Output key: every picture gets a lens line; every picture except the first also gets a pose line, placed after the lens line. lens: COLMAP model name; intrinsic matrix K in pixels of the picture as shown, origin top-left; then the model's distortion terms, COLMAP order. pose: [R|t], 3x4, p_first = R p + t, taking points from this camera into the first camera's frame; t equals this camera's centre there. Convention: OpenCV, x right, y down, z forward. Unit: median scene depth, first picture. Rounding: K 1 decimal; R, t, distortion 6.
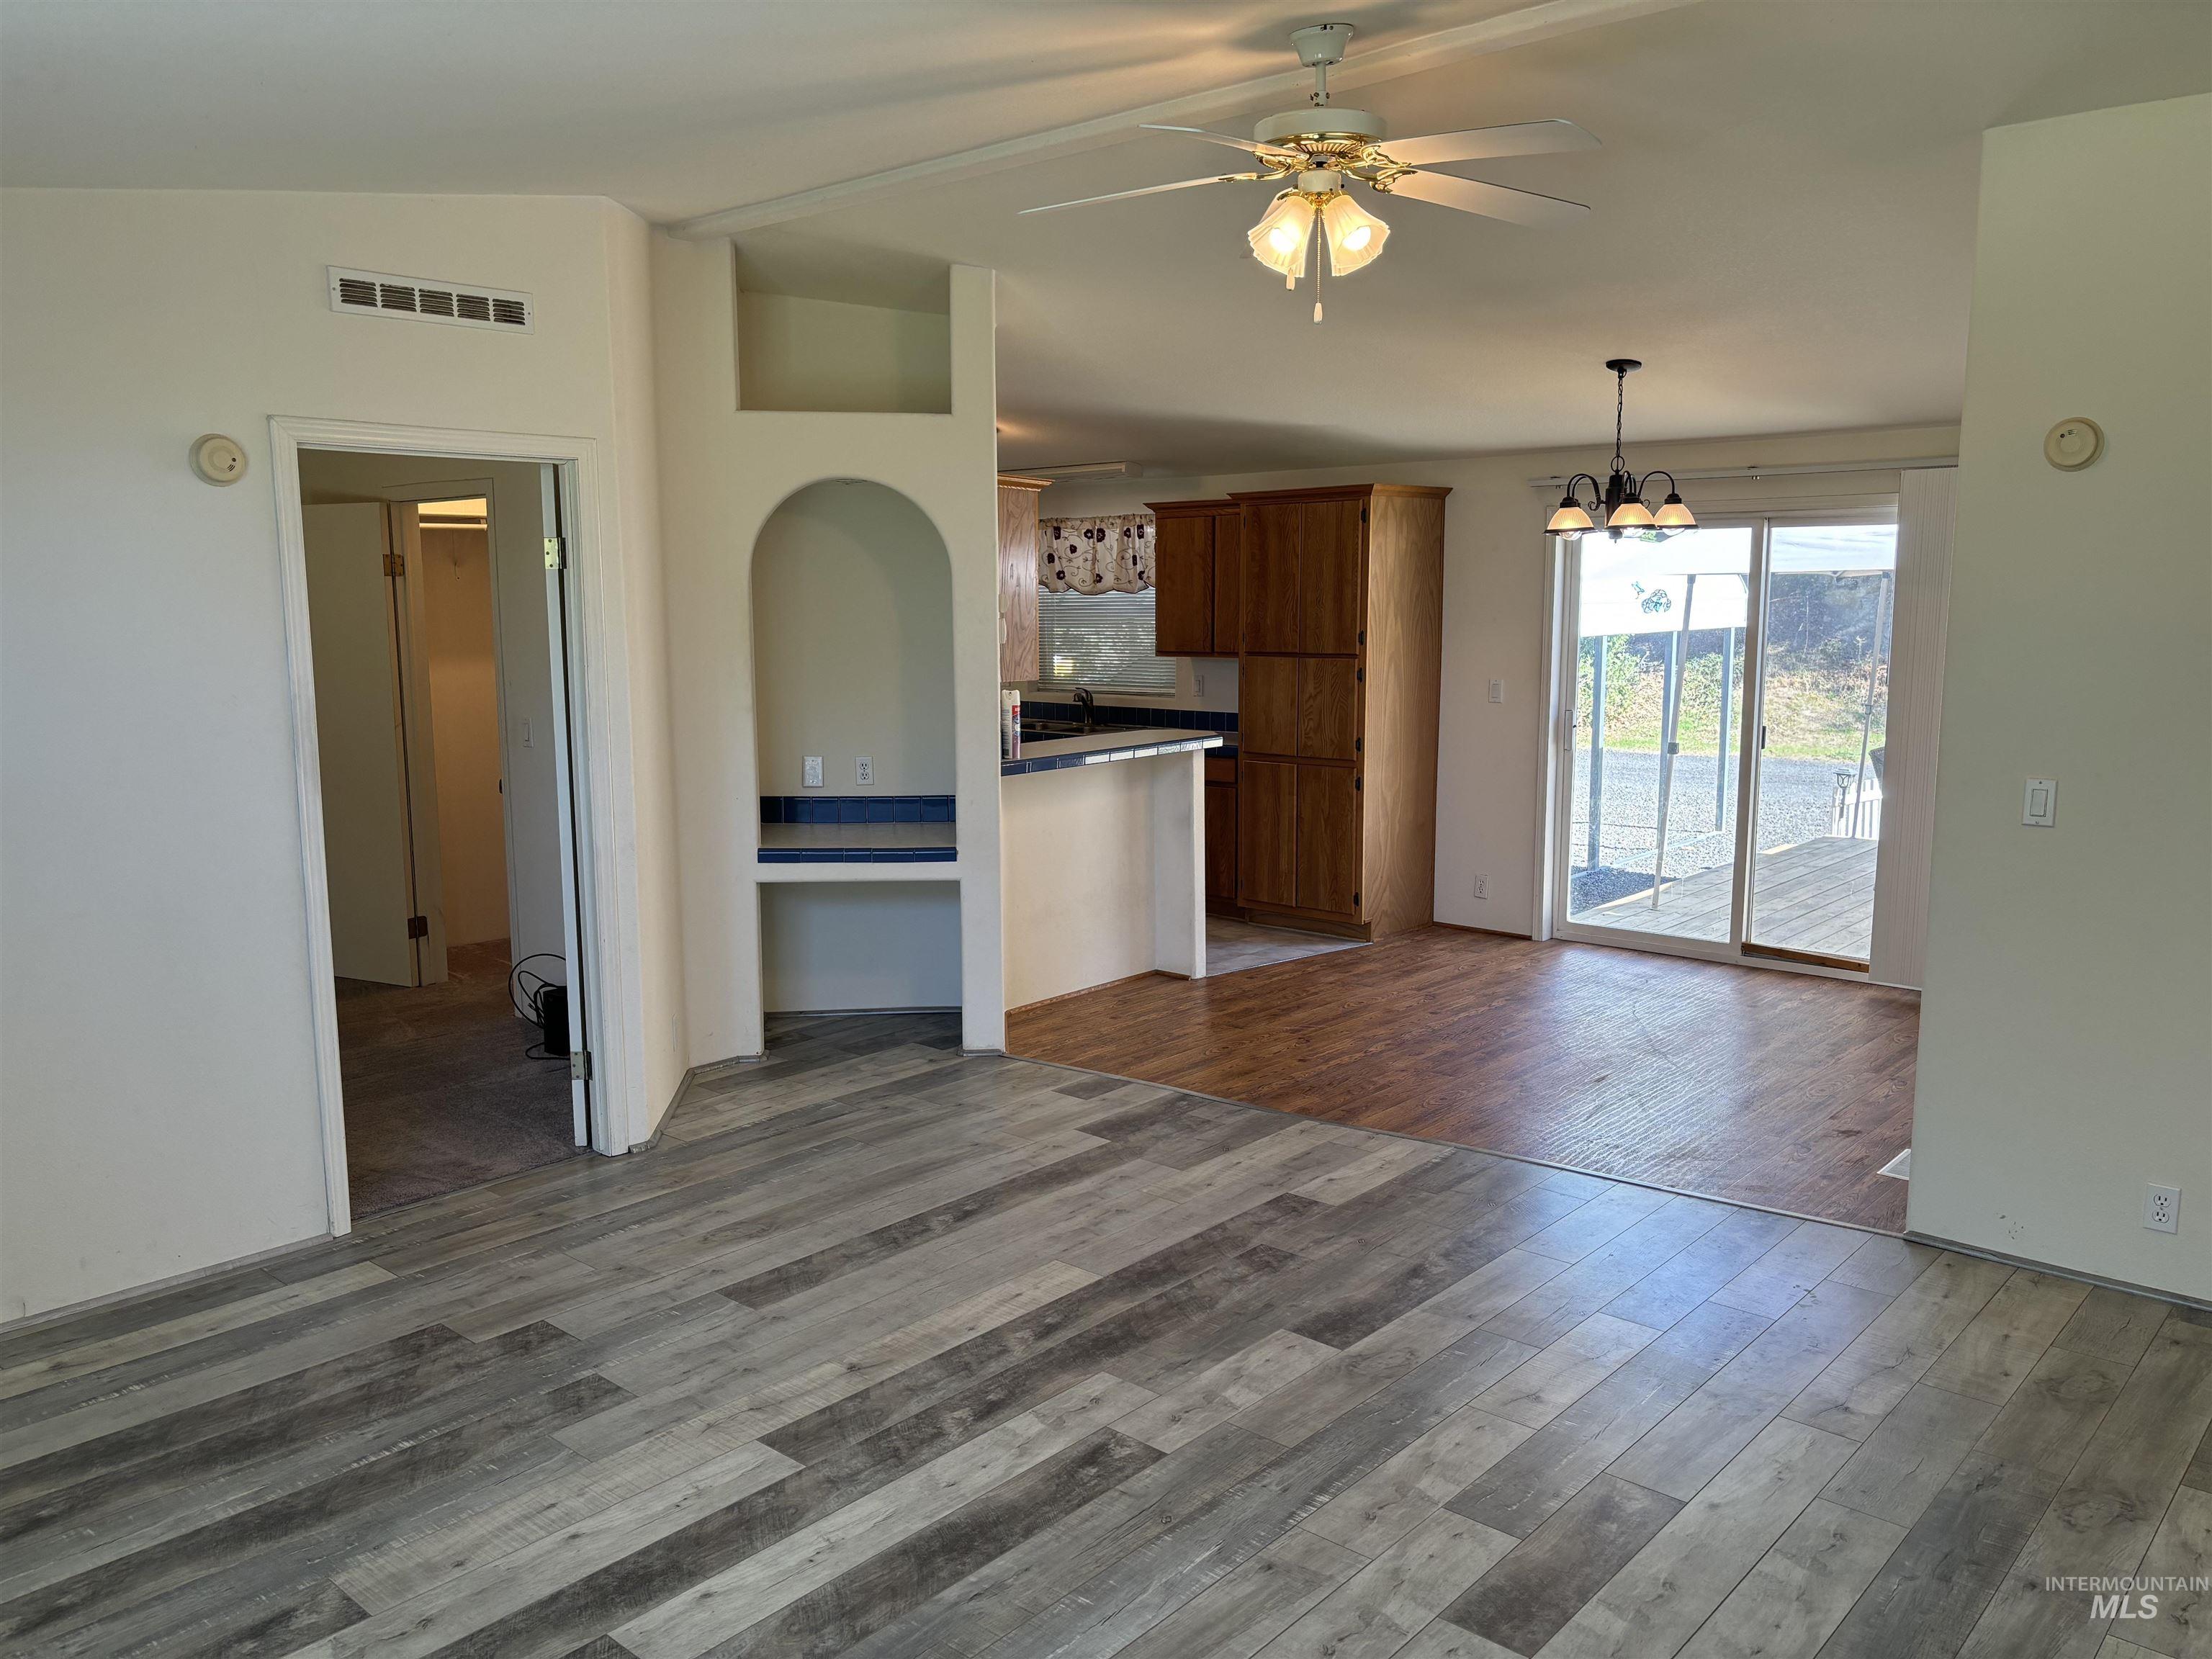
lens RADIAL K [[1690.8, 0, 1106.0], [0, 1690.8, 829.5], [0, 0, 1]] dist [0.058552, -0.068059]
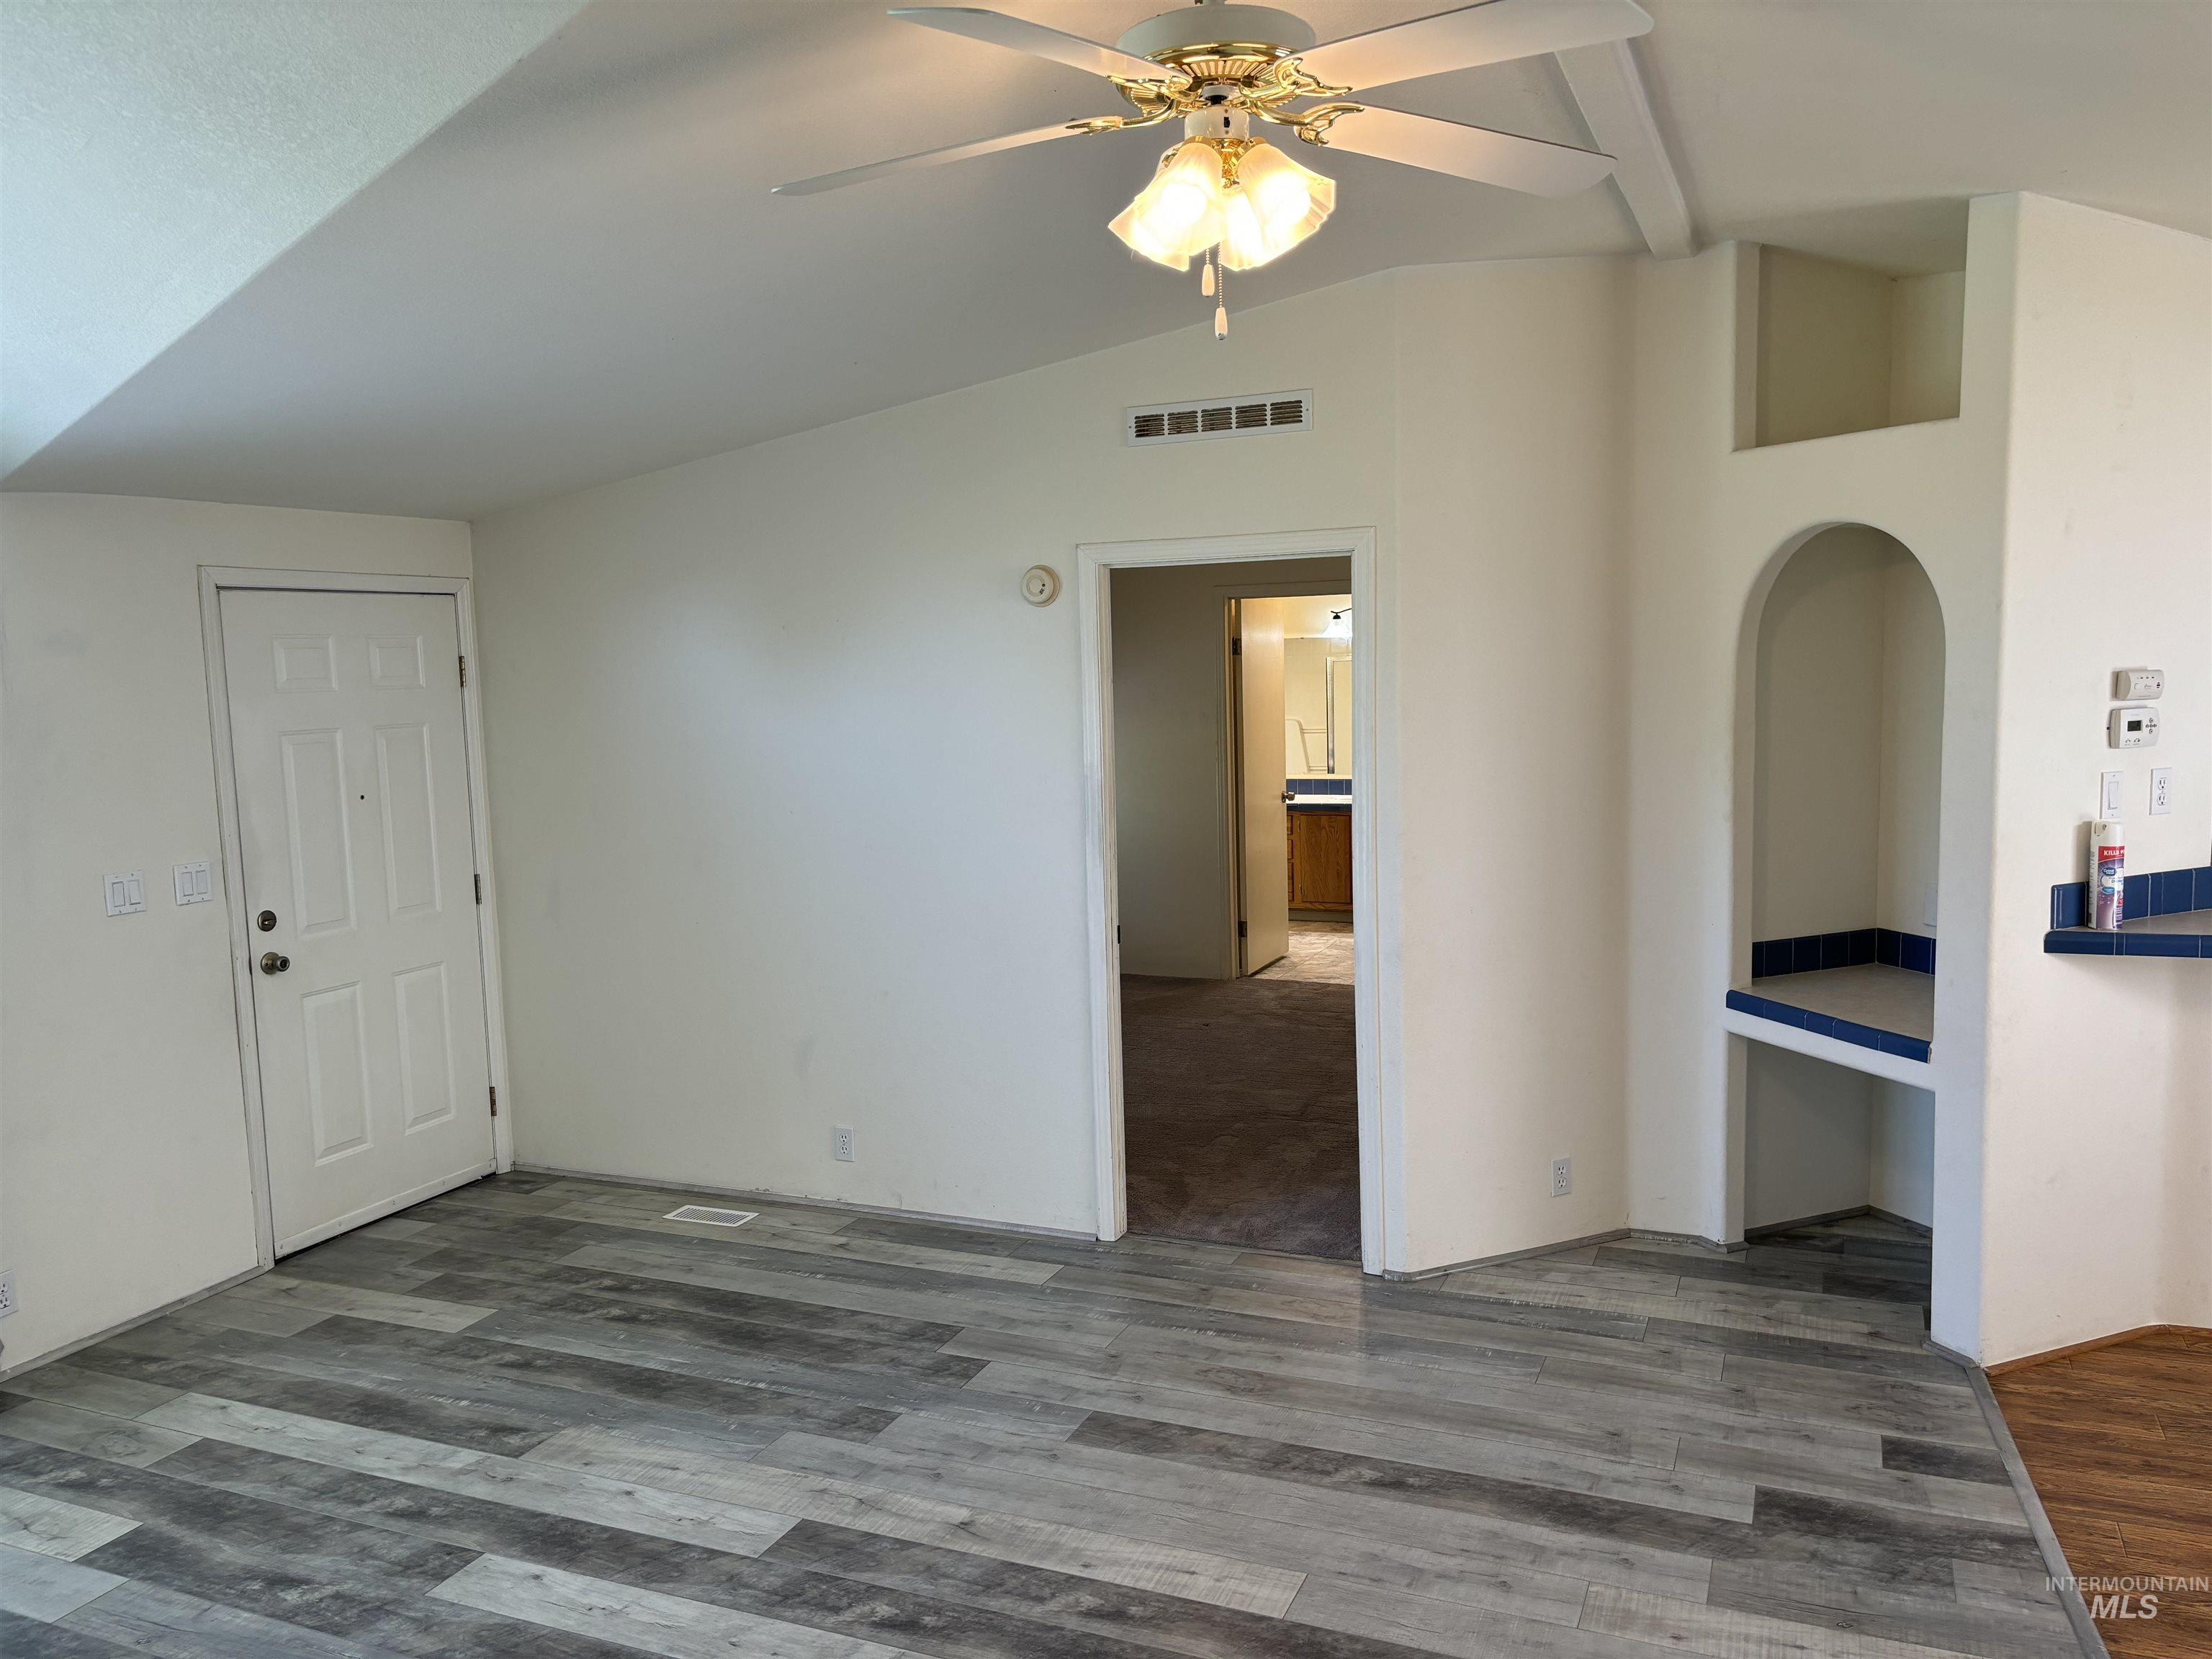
lens RADIAL K [[1690.8, 0, 1106.0], [0, 1690.8, 829.5], [0, 0, 1]] dist [0.058552, -0.068059]
pose [[0.309915, 0.100956, -0.945389, 0.626613], [-0.105432, 0.991863, 0.071356, -0.124393], [0.944901, 0.077559, 0.318037, 0.627130]]
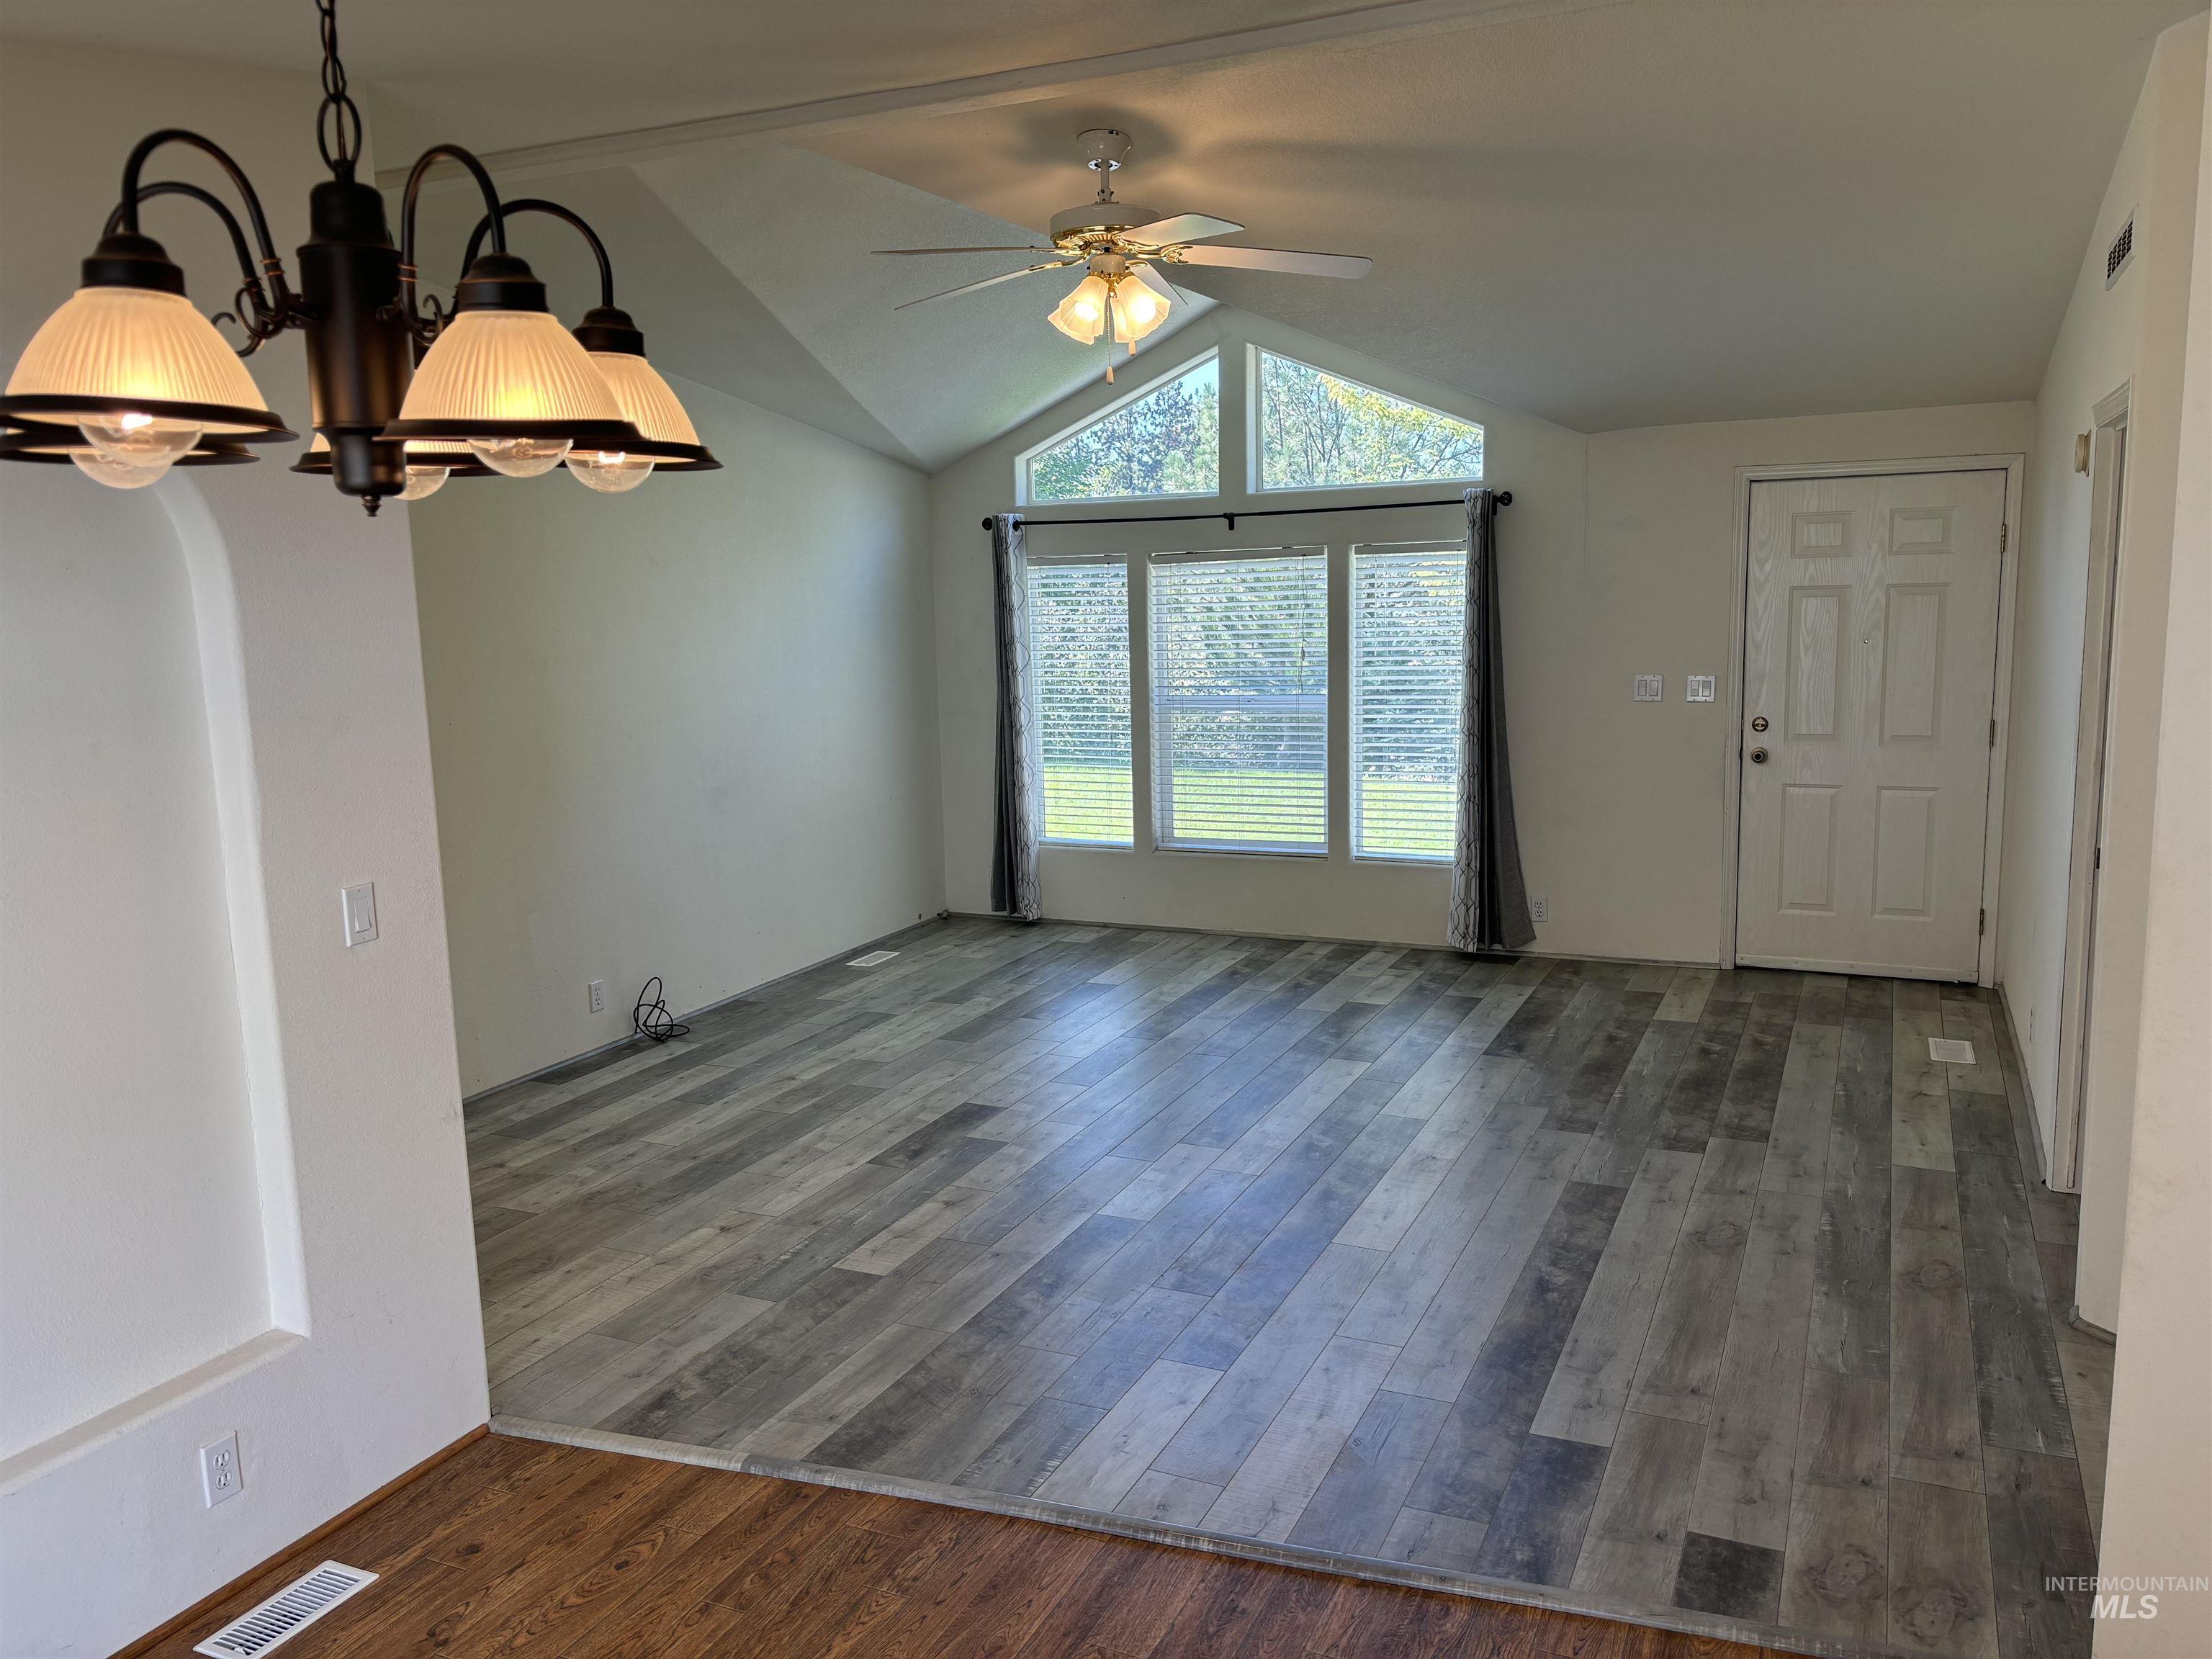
lens RADIAL K [[1660.8, 0, 1106.0], [0, 1660.8, 829.5], [0, 0, 1]] dist [0.061379, 0.002577]
pose [[-0.957848, 0.076594, -0.276877, 0.387581], [-0.005893, 0.958360, 0.285503, -0.272823], [0.287215, 0.275100, -0.917511, 1.768301]]
